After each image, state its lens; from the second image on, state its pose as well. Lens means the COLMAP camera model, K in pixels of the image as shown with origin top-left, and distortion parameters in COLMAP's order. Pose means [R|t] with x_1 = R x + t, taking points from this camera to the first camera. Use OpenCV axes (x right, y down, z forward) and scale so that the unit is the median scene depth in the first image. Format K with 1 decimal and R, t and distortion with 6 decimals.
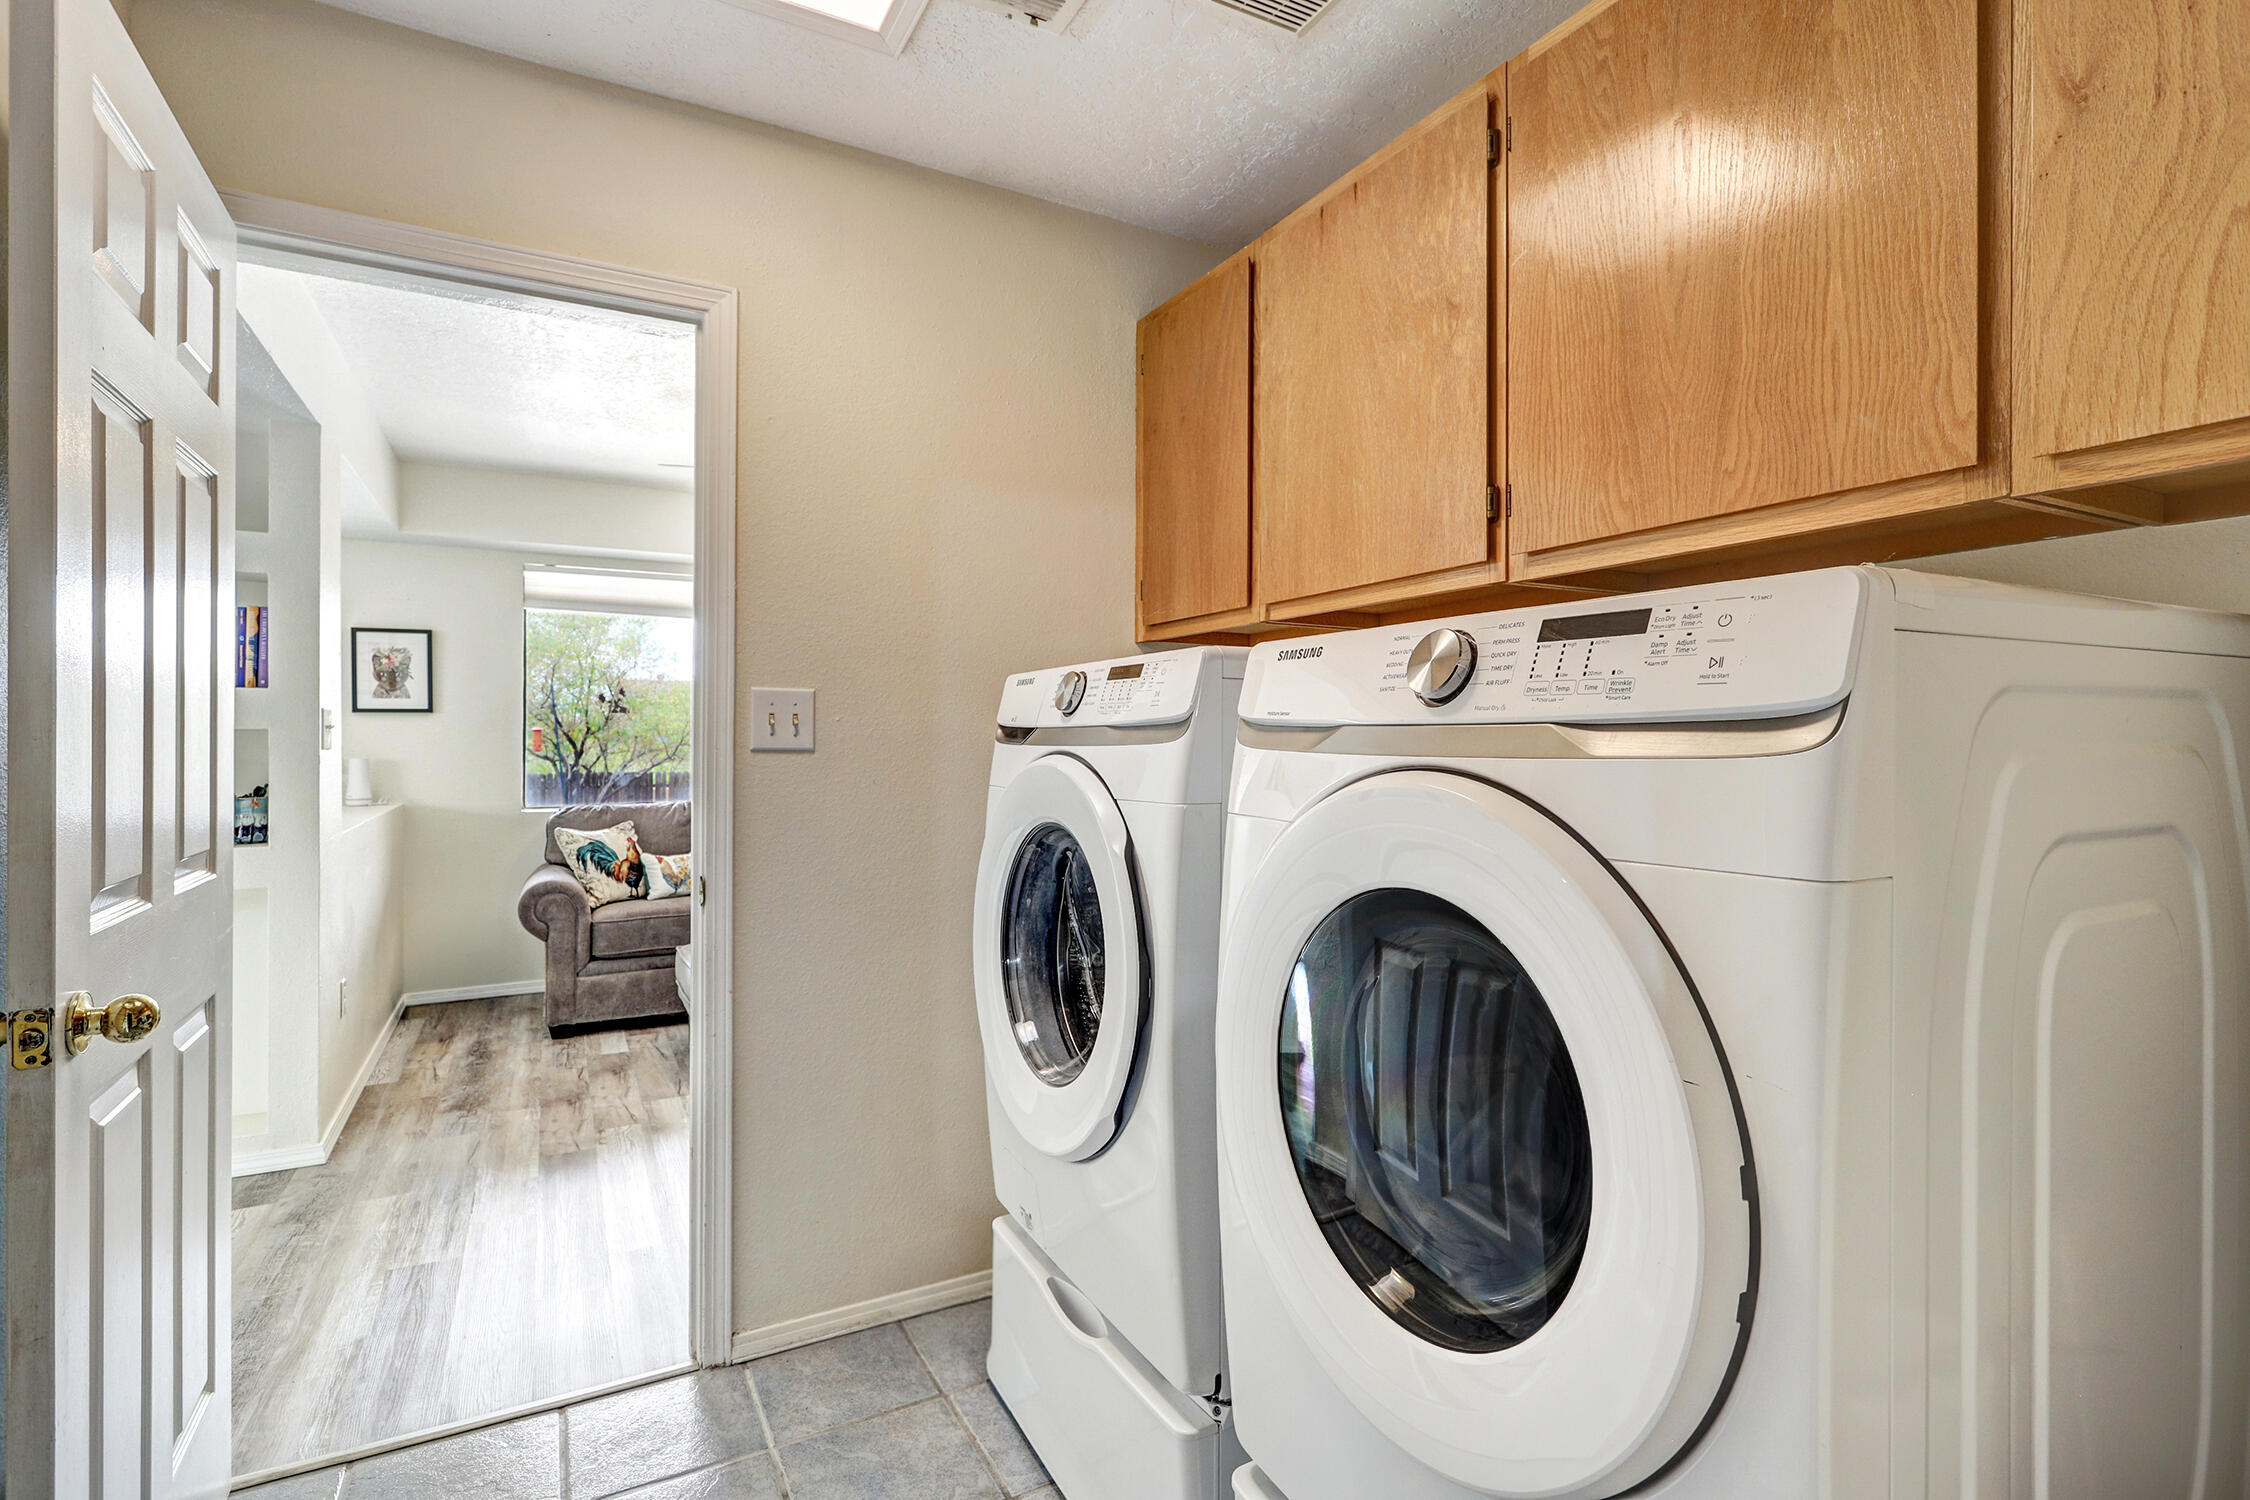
lens RADIAL K [[1058.2, 0, 1119.4], [0, 1058.2, 745.6], [0, 0, 1]] dist [-0.005582, 0.000170]
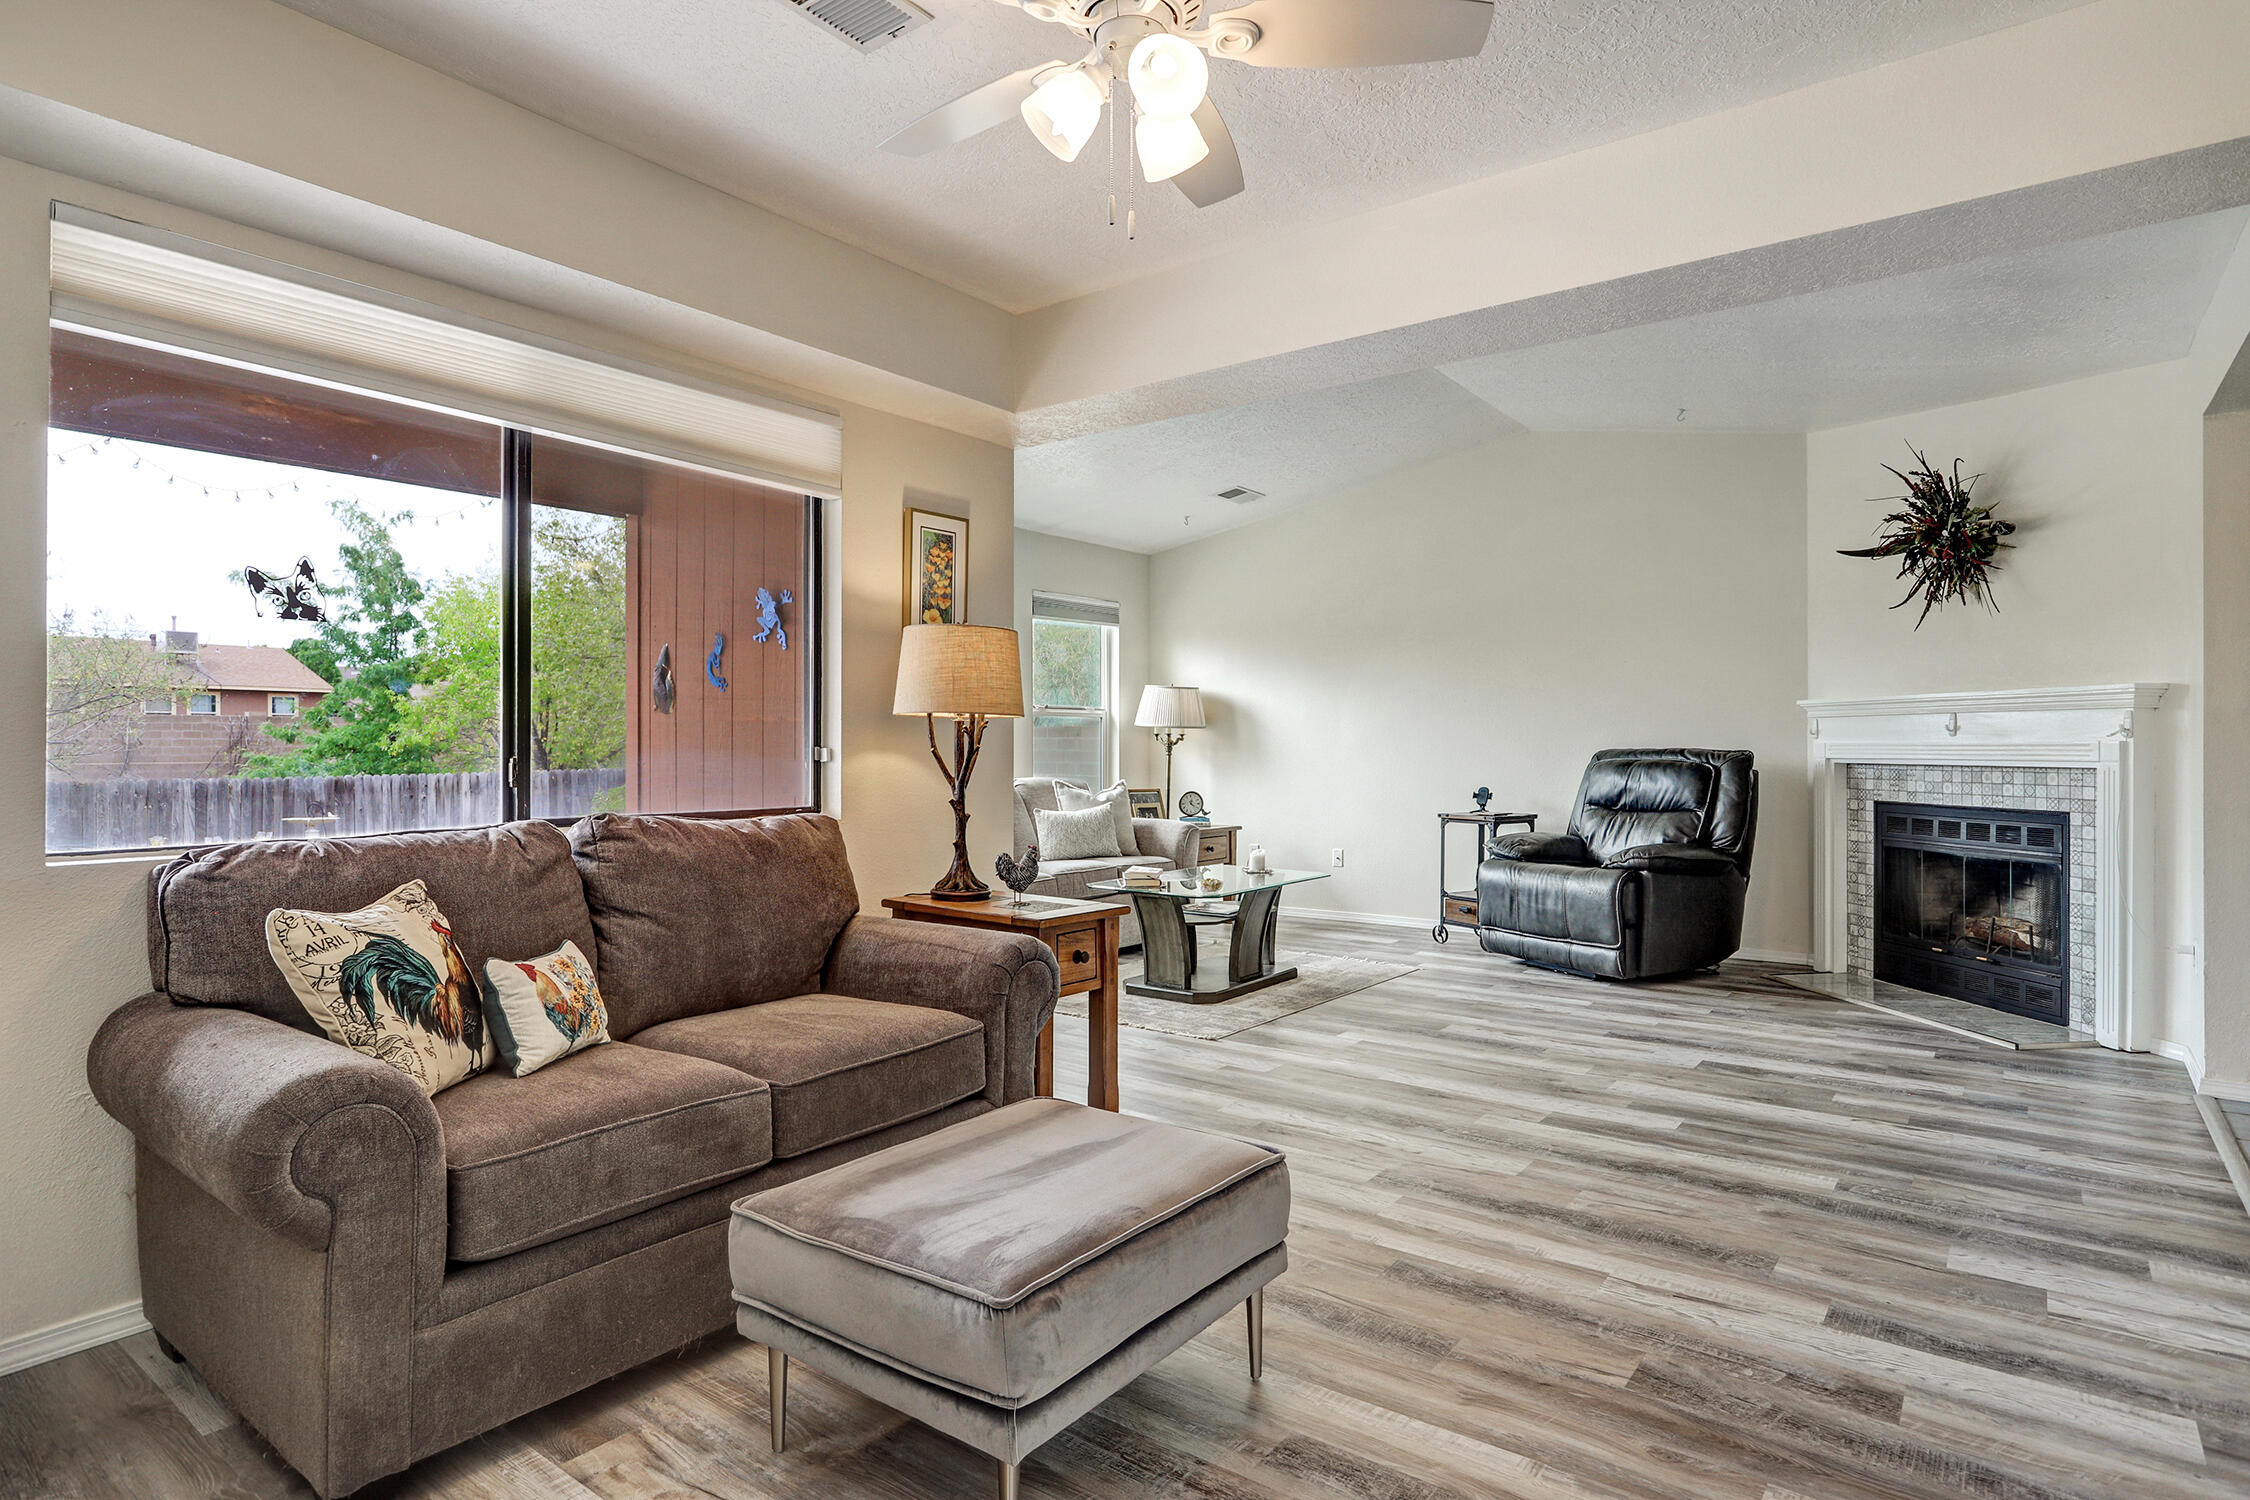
lens RADIAL K [[1198.0, 0, 1127.5], [0, 1198.0, 759.7], [0, 0, 1]] dist [-0.008800, 0.003408]
pose [[0.912802, -0.007067, 0.408342, -0.425966], [0.002656, 0.999932, 0.011369, 0.022870], [-0.408394, -0.009293, 0.912758, 0.504888]]
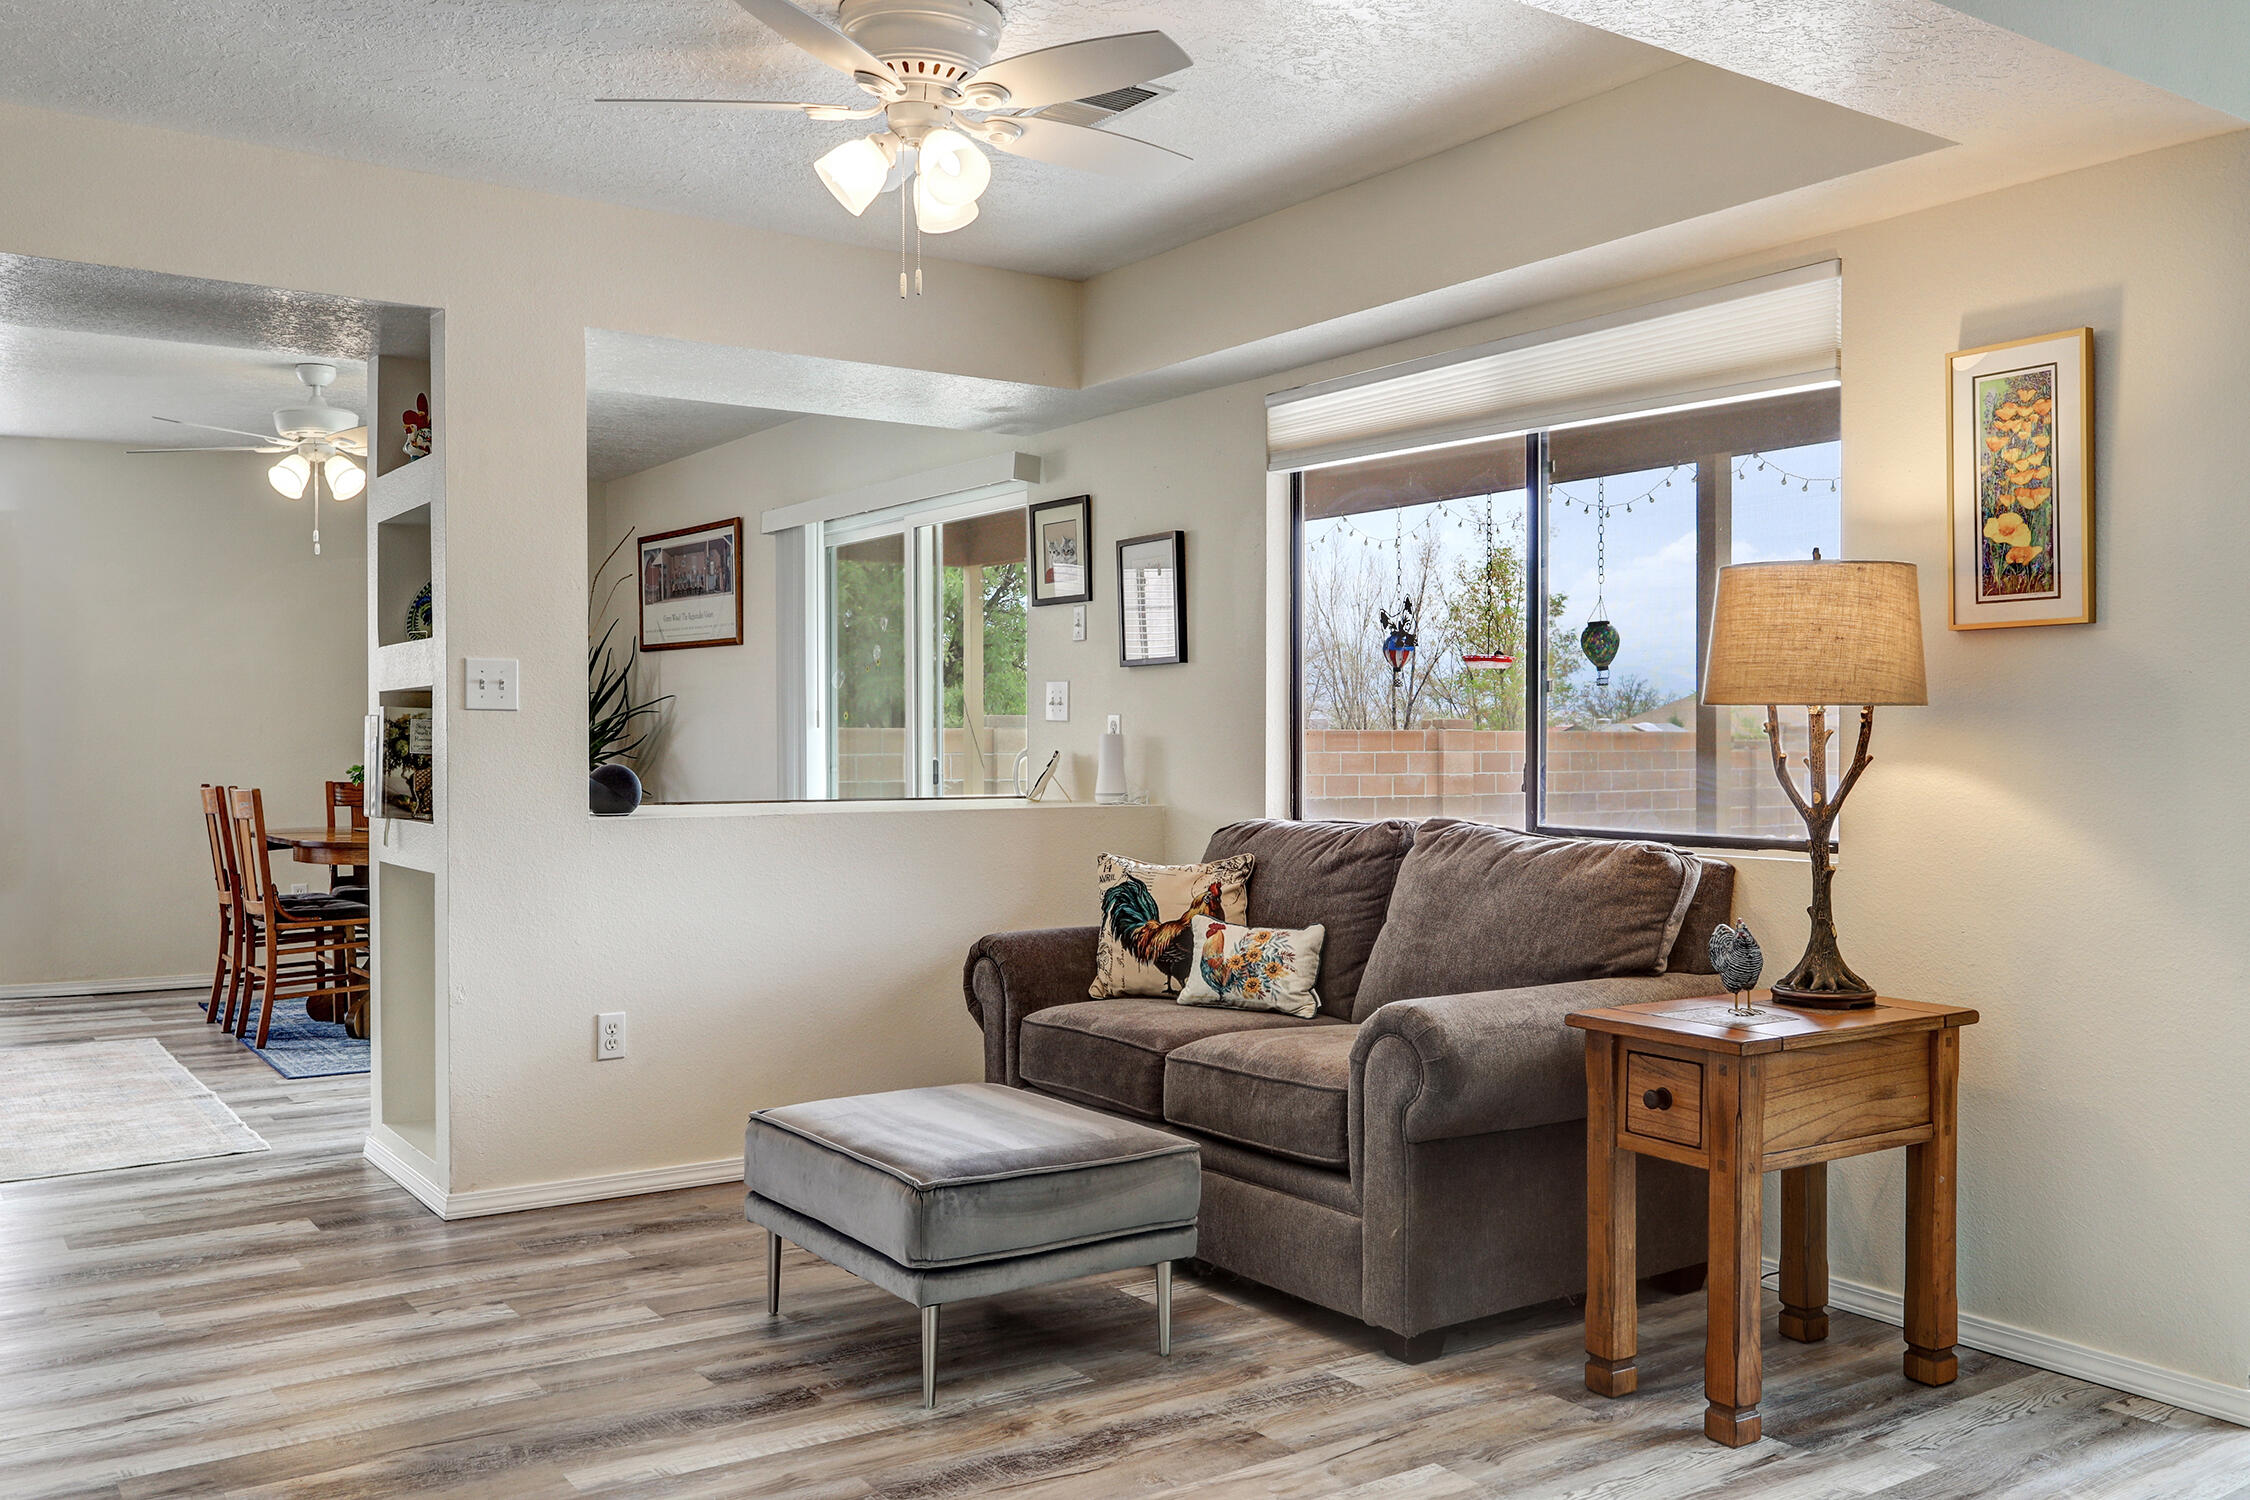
lens RADIAL K [[1889.2, 0, 1120.2], [0, 1889.2, 739.8], [0, 0, 1]] dist [-0.005990, -0.003989]
pose [[0.095704, 0.001111, -0.995409, 0.492472], [0.005681, 0.999982, 0.001662, 0.013860], [0.995394, -0.005814, 0.095696, 0.895951]]
